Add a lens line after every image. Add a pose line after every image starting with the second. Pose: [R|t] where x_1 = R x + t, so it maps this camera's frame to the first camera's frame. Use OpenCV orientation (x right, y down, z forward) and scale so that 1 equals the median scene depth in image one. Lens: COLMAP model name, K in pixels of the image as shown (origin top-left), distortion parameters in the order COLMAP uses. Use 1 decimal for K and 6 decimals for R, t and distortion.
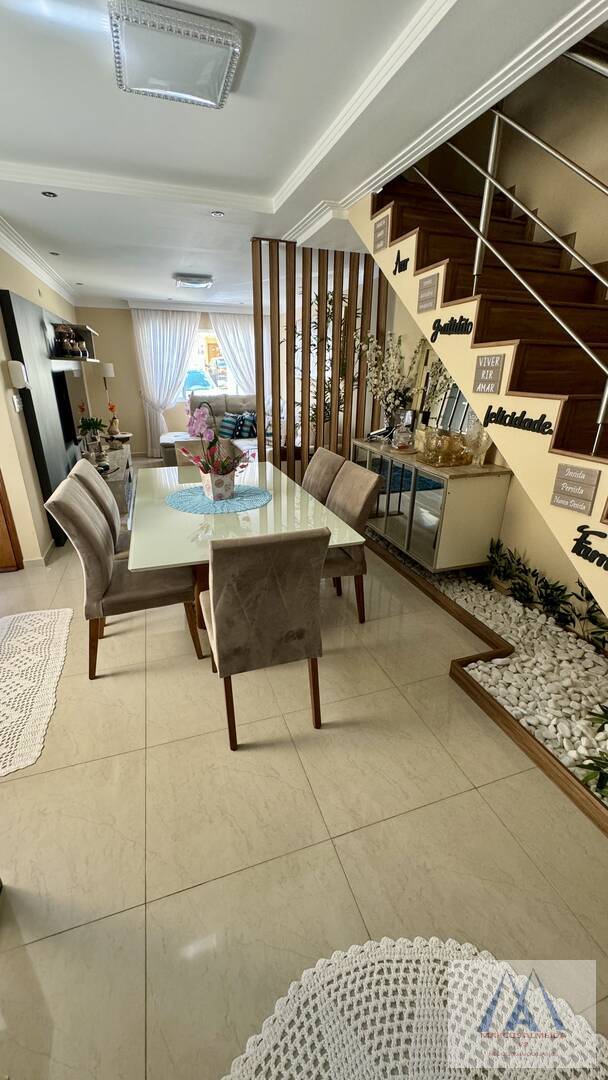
lens RADIAL K [[430.7, 0, 304.3], [0, 430.7, 539.2], [0, 0, 1]] dist [-0.001971, -0.000517]
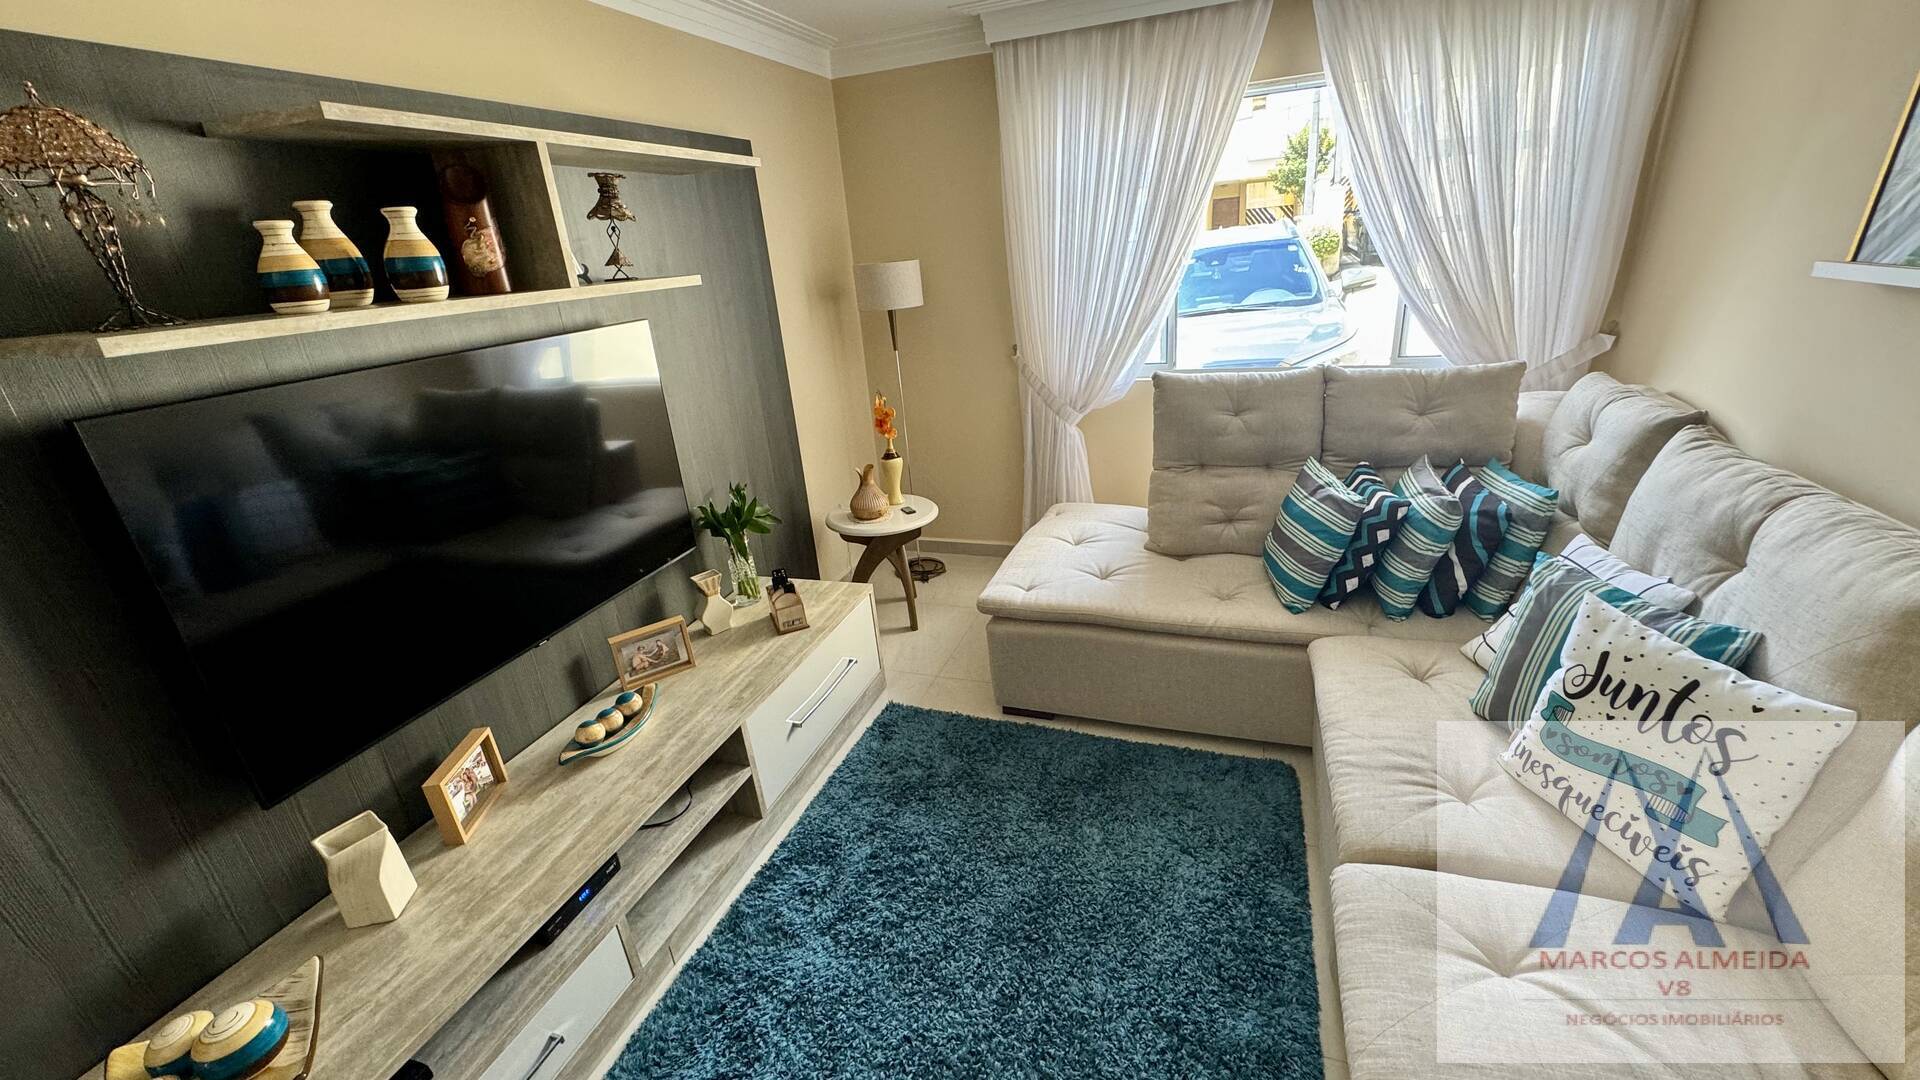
lens RADIAL K [[765.8, 0, 957.2], [0, 765.8, 537.9], [0, 0, 1]] dist [-0.001971, -0.000517]
pose [[0.783293, 0.154046, -0.602264, -0.255565], [-0.145906, 0.987305, 0.062769, -0.743082], [0.604287, 0.038707, 0.795826, 1.752588]]
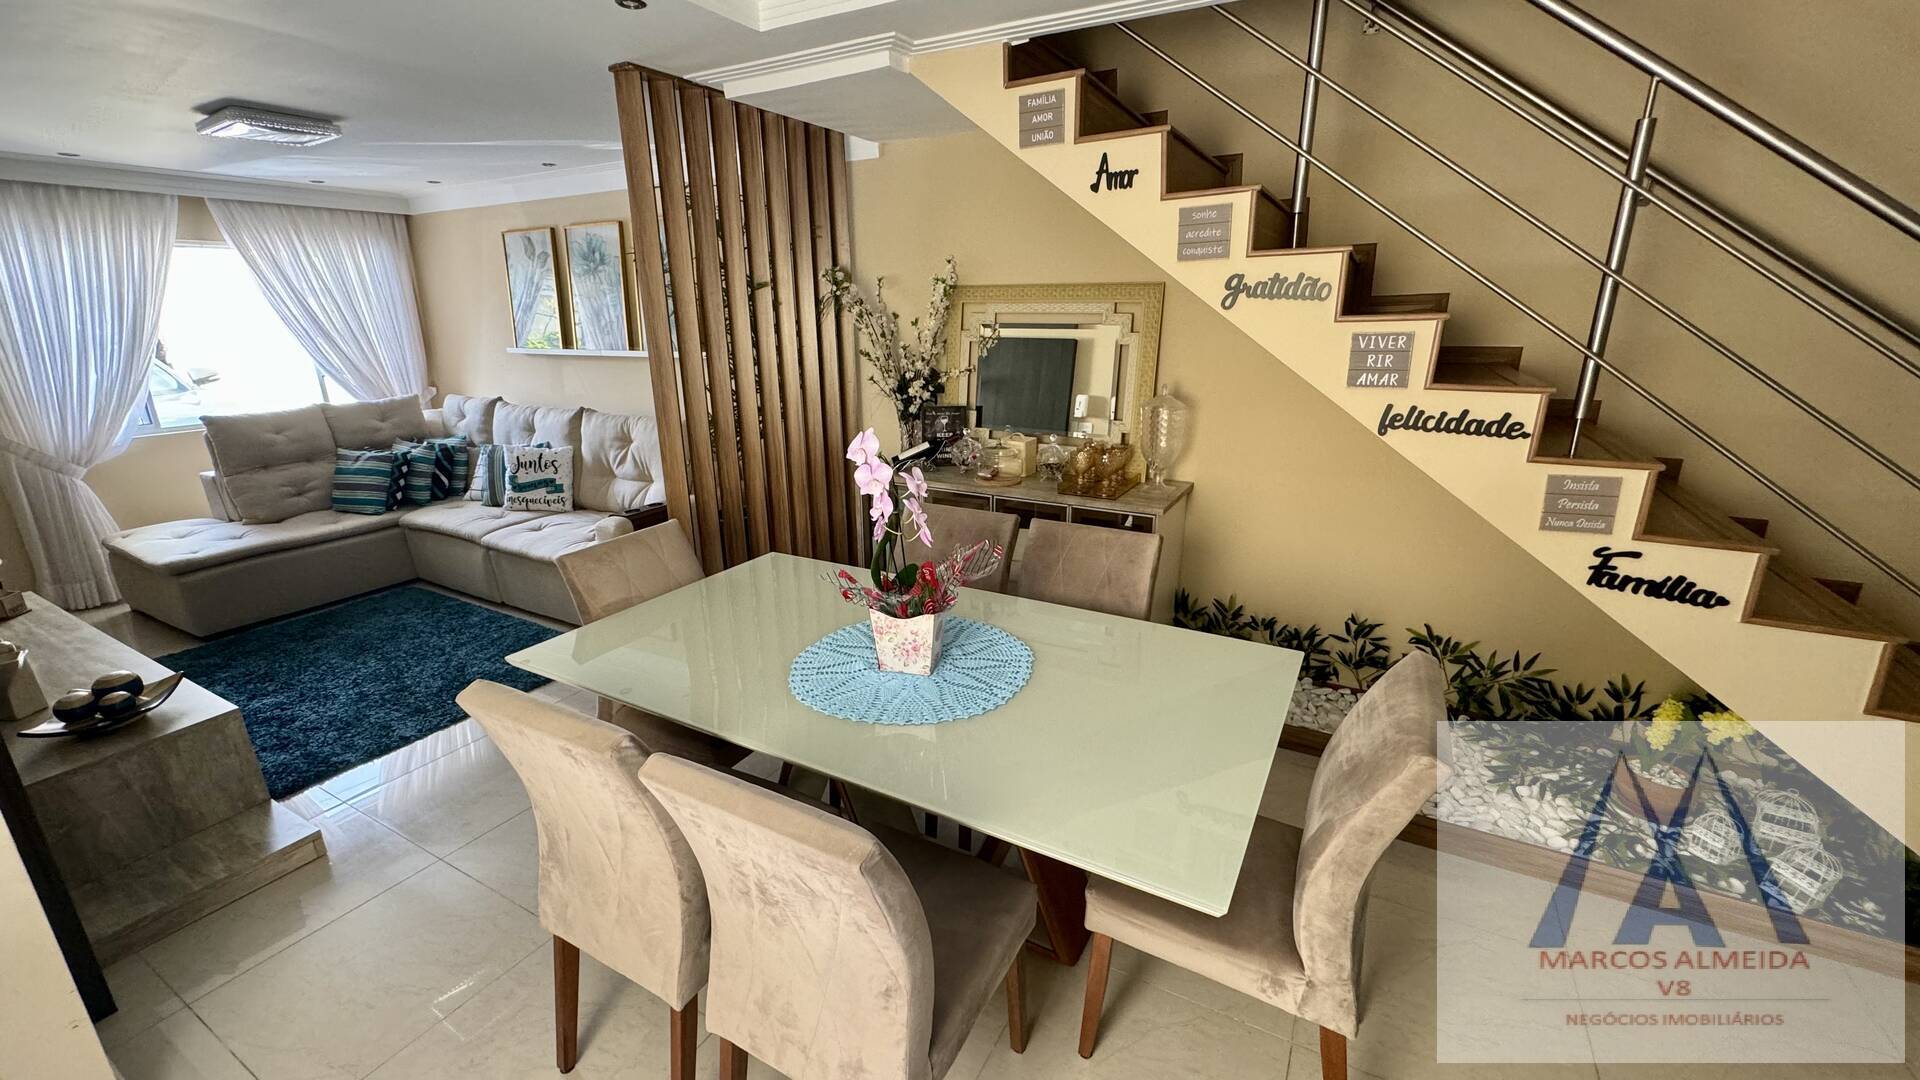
lens RADIAL K [[765.8, 0, 956.5], [0, 765.8, 537.6], [0, 0, 1]] dist [-0.001971, -0.000517]
pose [[0.743189, -0.211849, 0.634657, -0.649954], [0.265111, 0.964151, 0.011388, -0.223795], [-0.614318, 0.159791, 0.772710, 0.386194]]
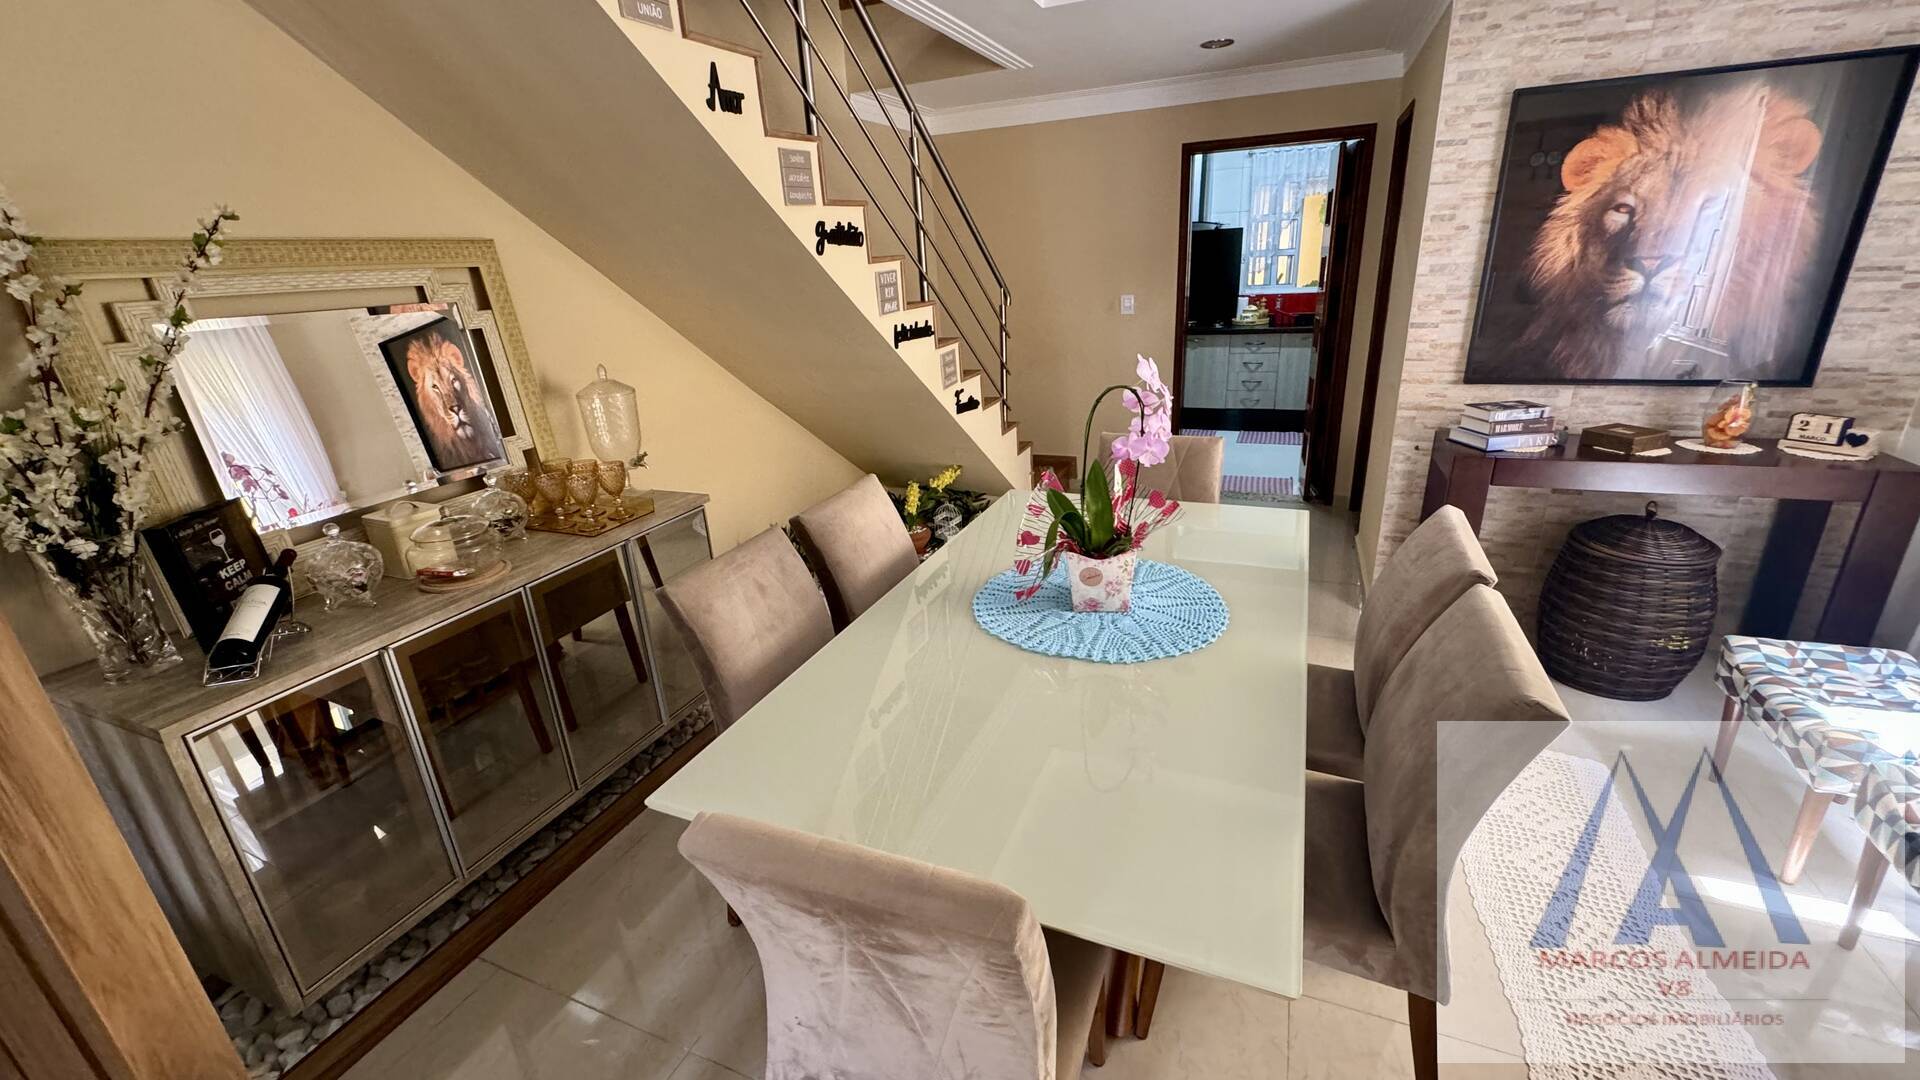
lens RADIAL K [[765.8, 0, 950.9], [0, 765.8, 538.3], [0, 0, 1]] dist [-0.001971, -0.000517]
pose [[-0.740285, -0.200950, 0.641558, -0.580155], [0.296972, 0.758391, 0.580217, -0.644596], [-0.603146, 0.620050, -0.501749, 1.493274]]
